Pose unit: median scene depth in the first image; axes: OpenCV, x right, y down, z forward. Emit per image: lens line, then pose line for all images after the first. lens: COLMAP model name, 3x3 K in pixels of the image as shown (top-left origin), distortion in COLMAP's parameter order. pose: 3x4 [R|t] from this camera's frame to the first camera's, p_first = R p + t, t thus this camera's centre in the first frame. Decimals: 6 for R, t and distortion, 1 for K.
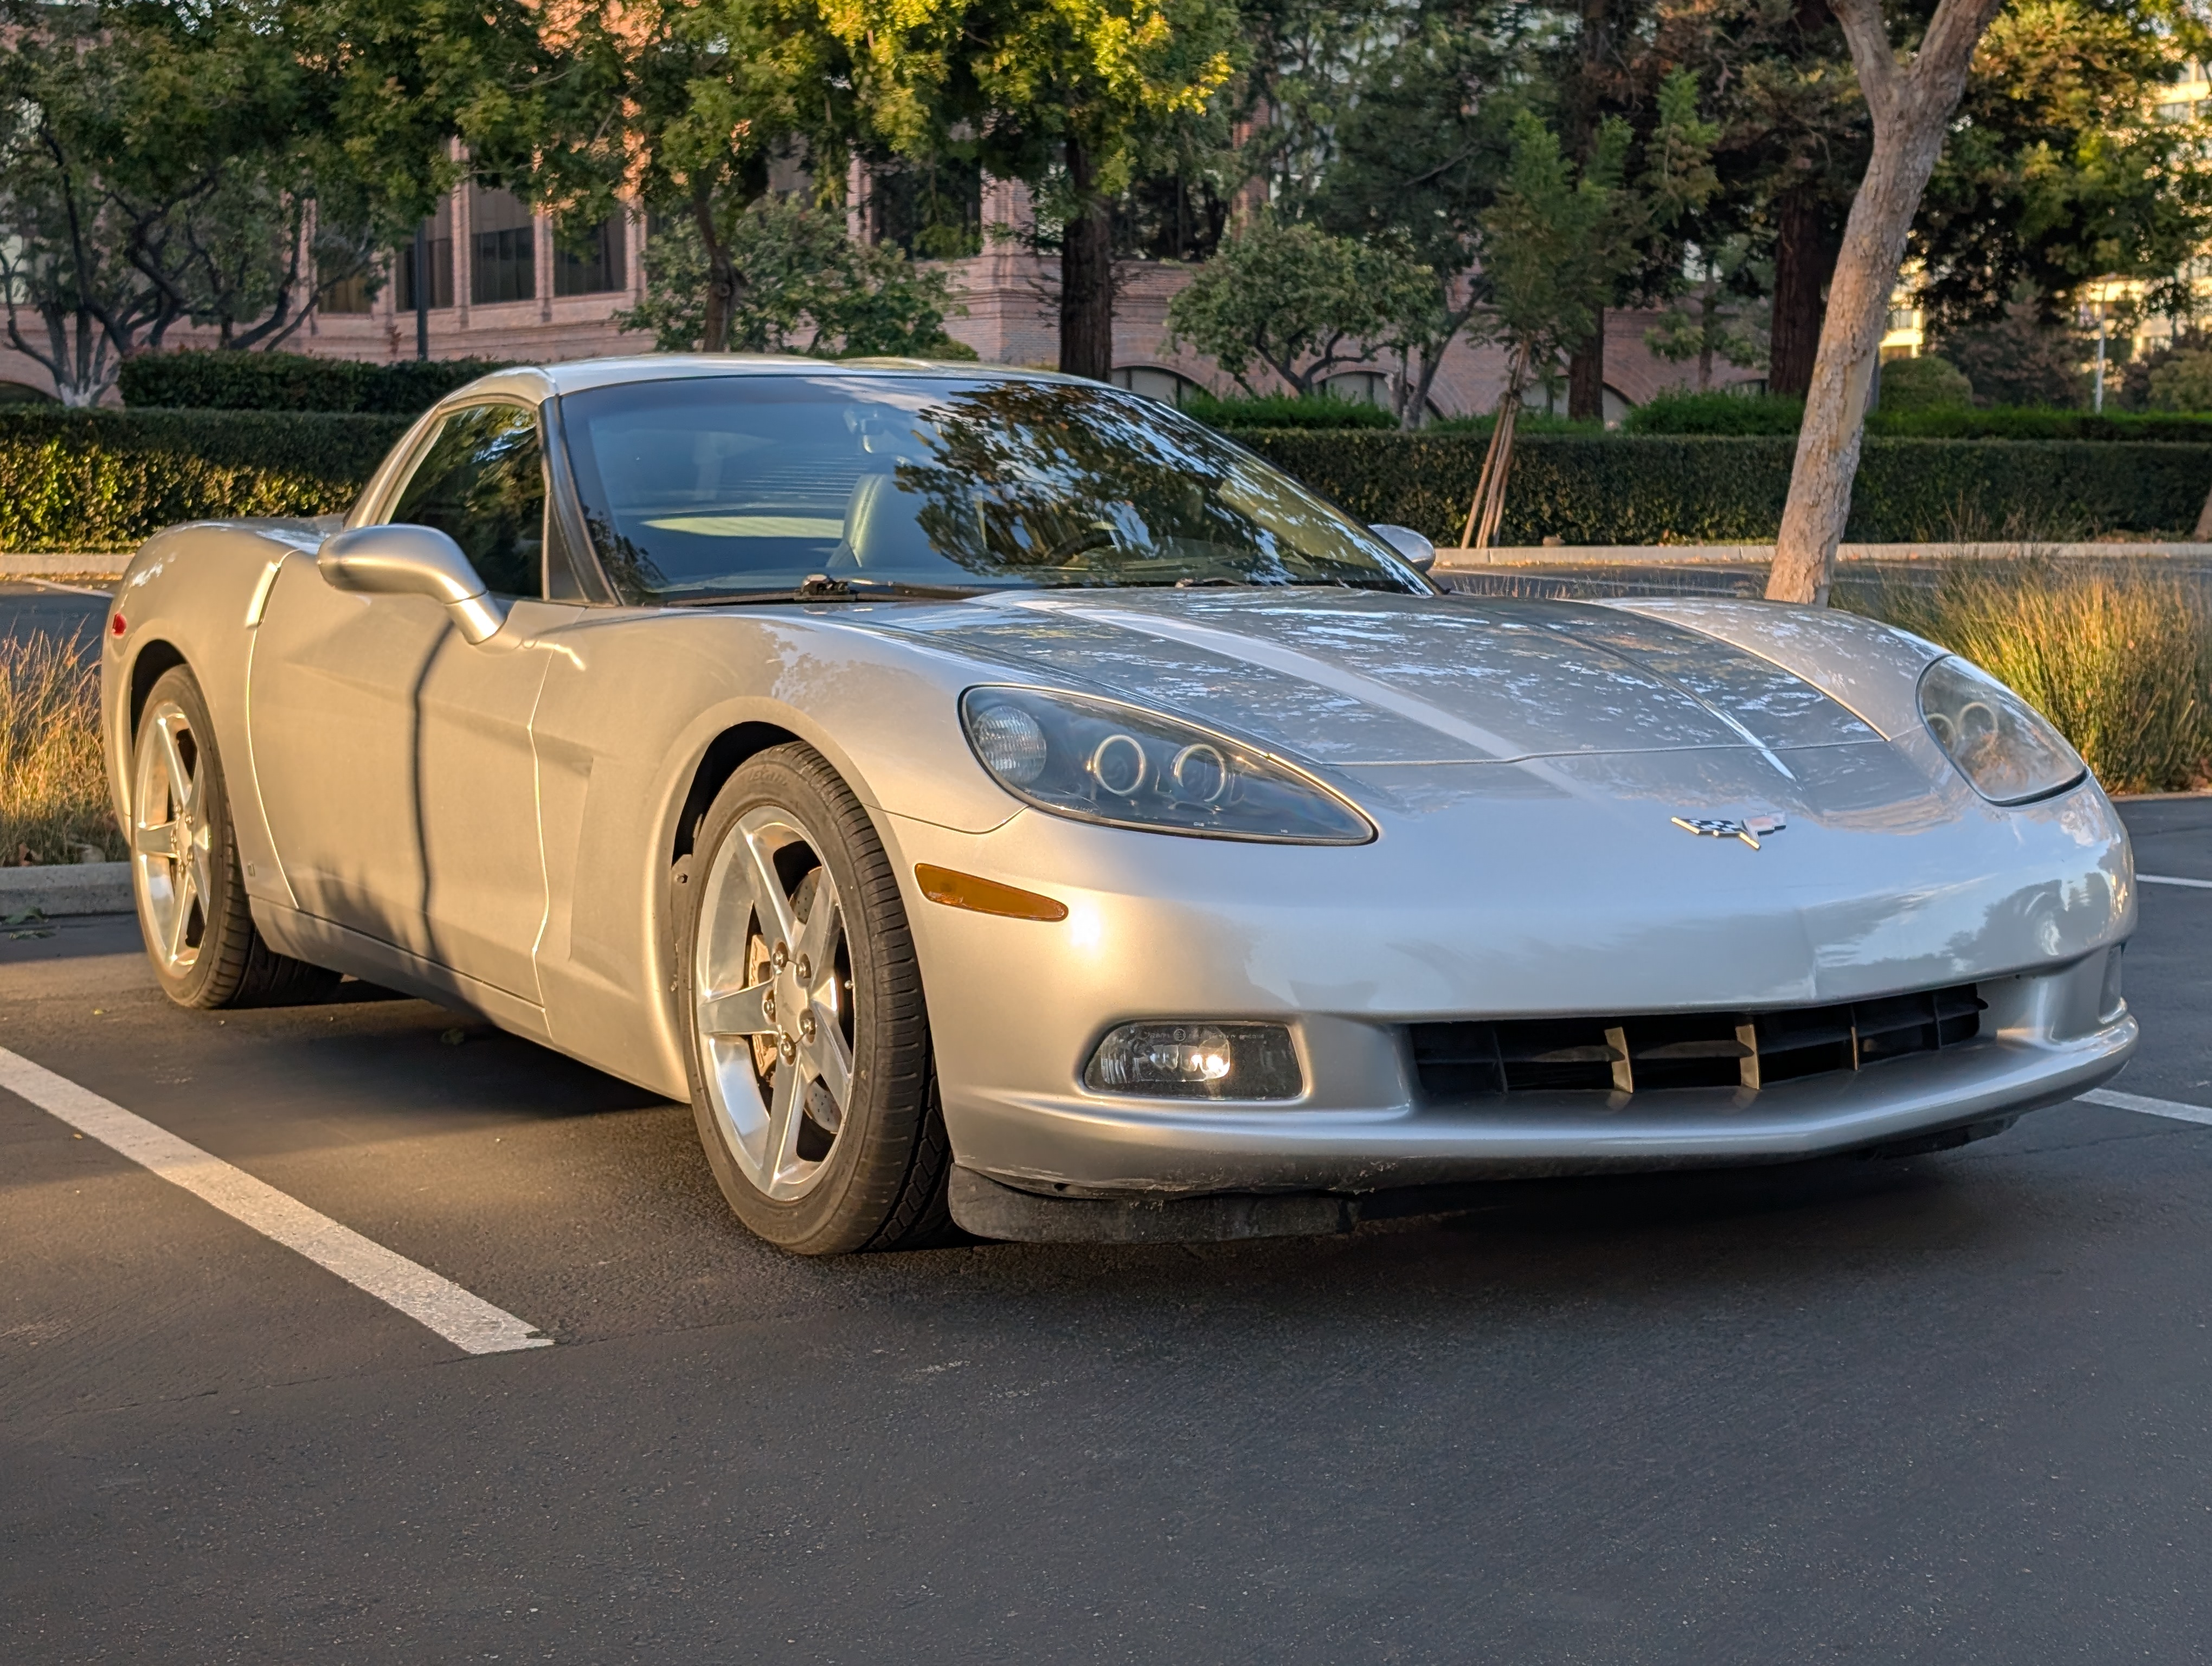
lens RADIAL K [[3381.9, 0, 1005.7], [0, 3381.9, 870.2], [0, 0, 1]] dist [0.212755, -0.741088]
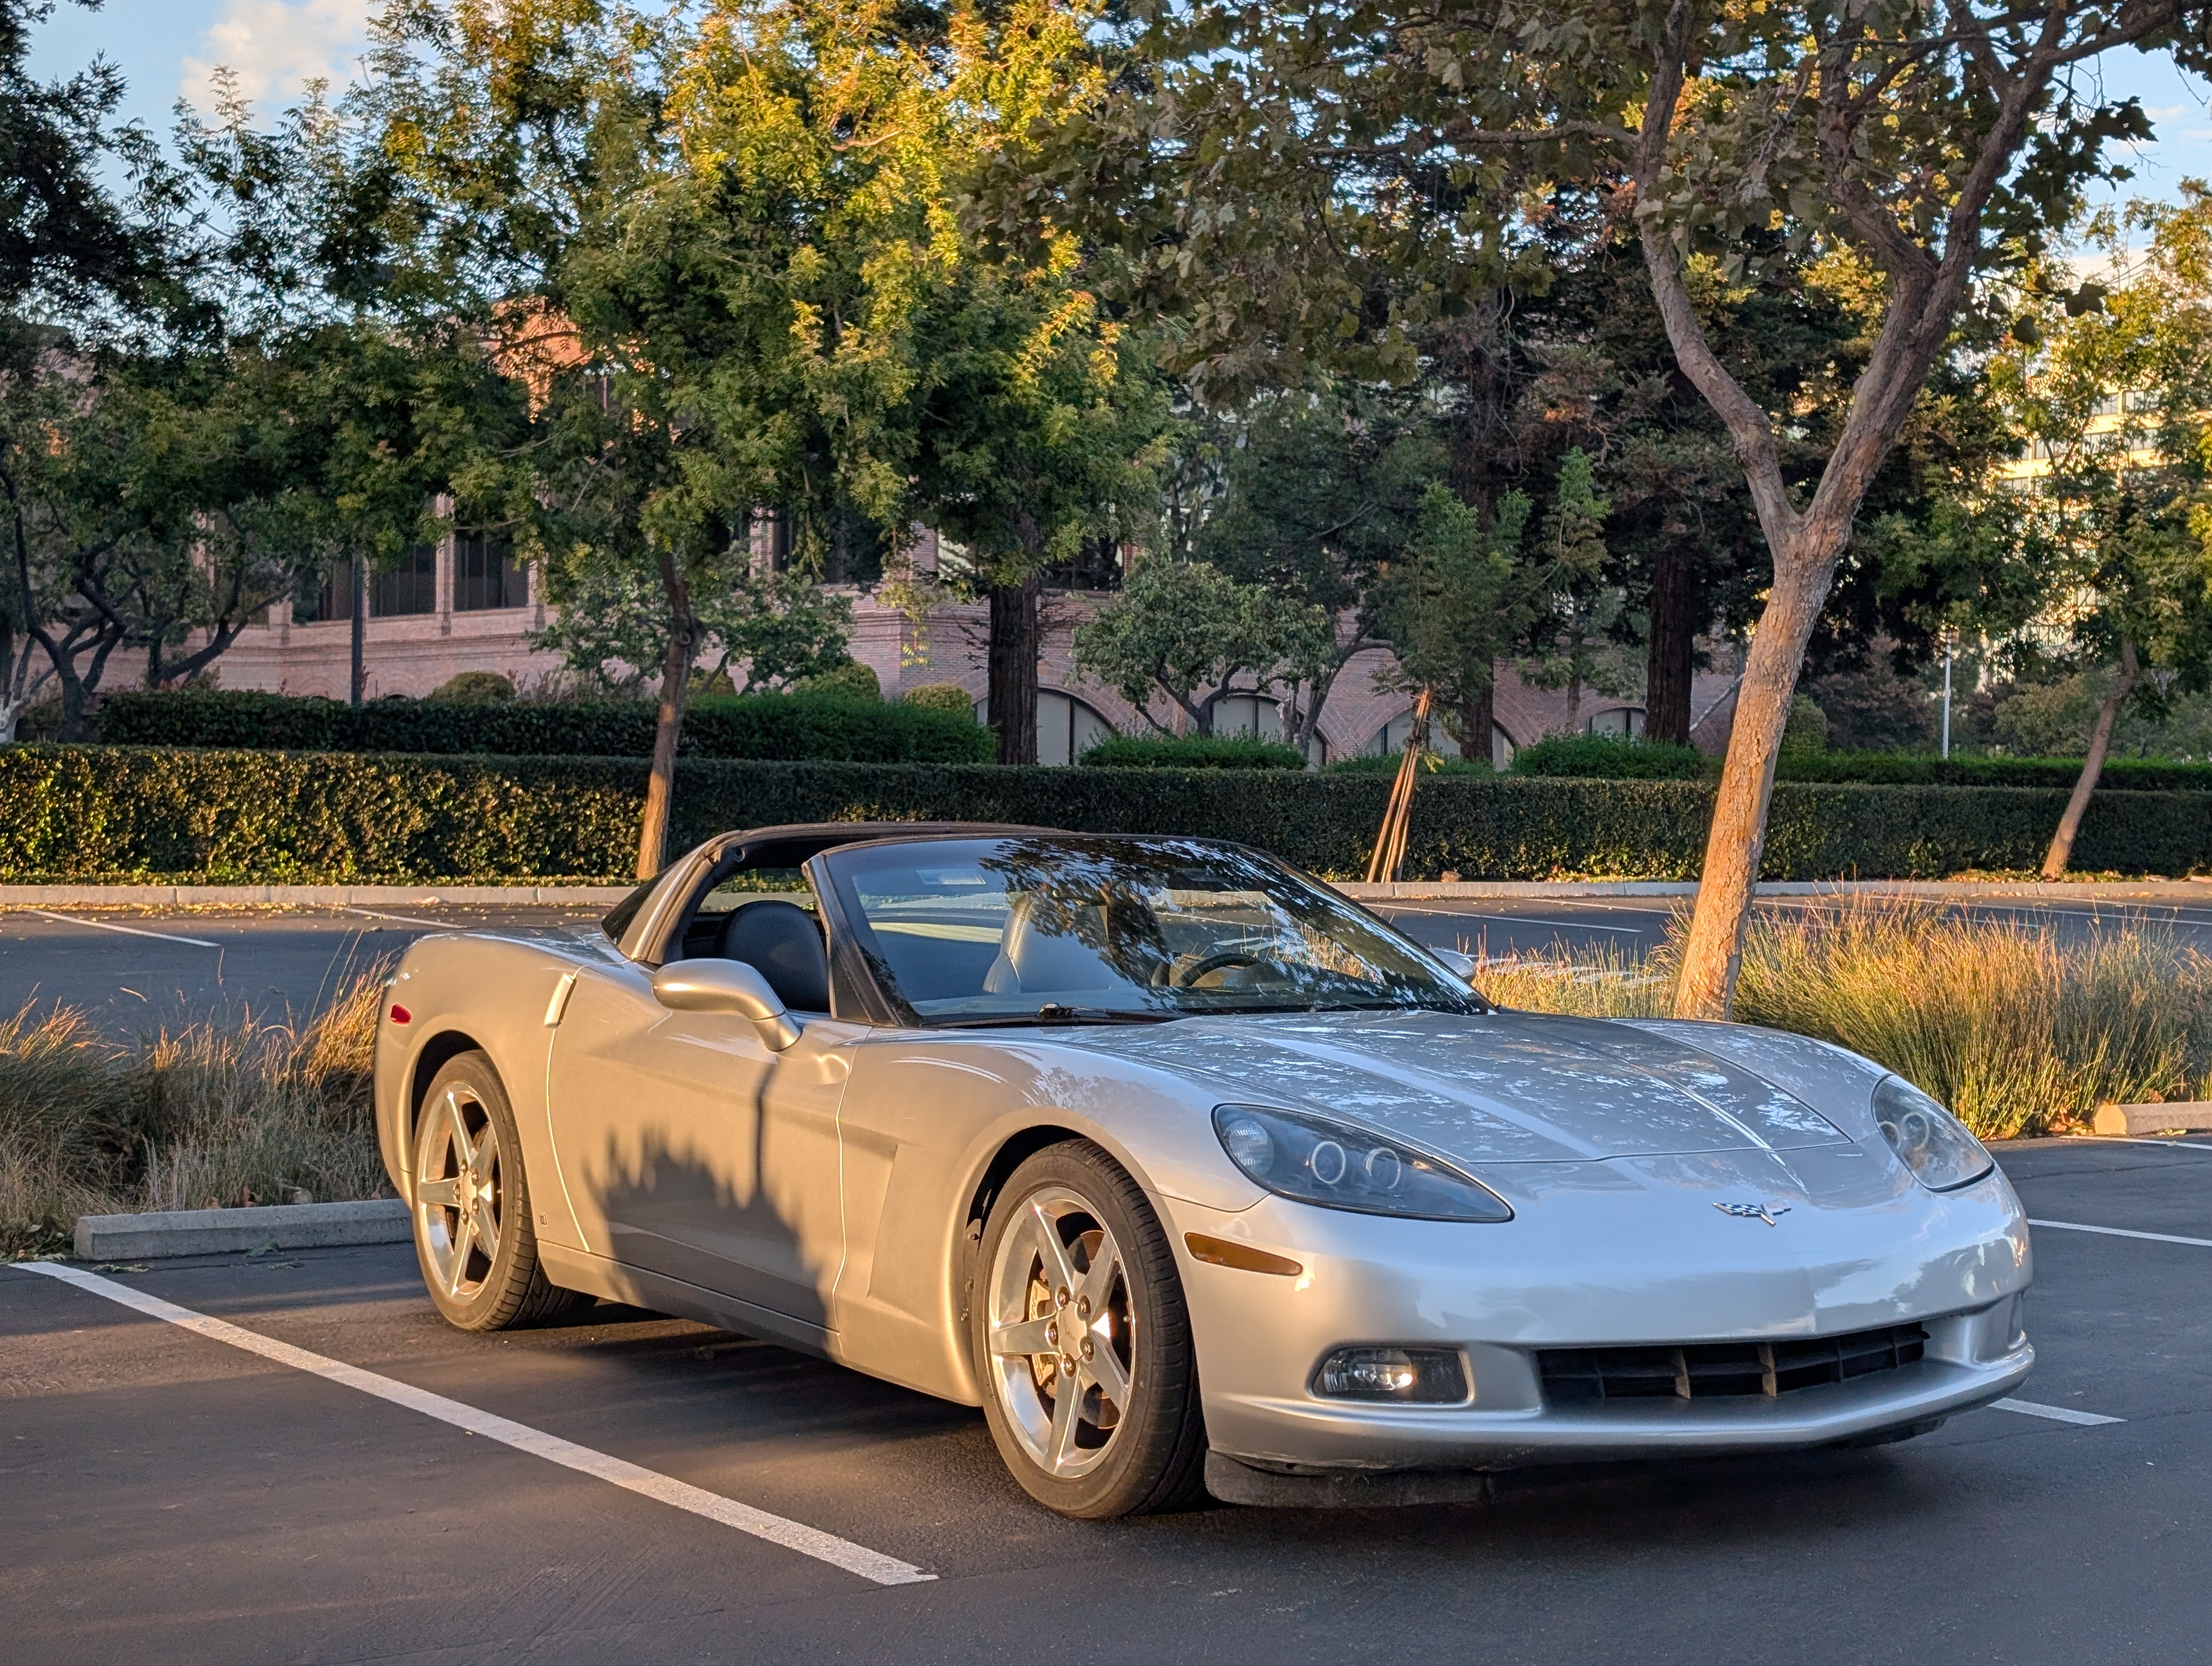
lens RADIAL K [[3349.2, 0, 1107.3], [0, 3349.2, 945.0], [0, 0, 1]] dist [0.226971, -0.872815]
pose [[0.997919, 0.008524, 0.063921, -0.043729], [-0.004085, 0.997591, -0.069257, -0.007207], [-0.064358, 0.068851, 0.995549, -0.115630]]
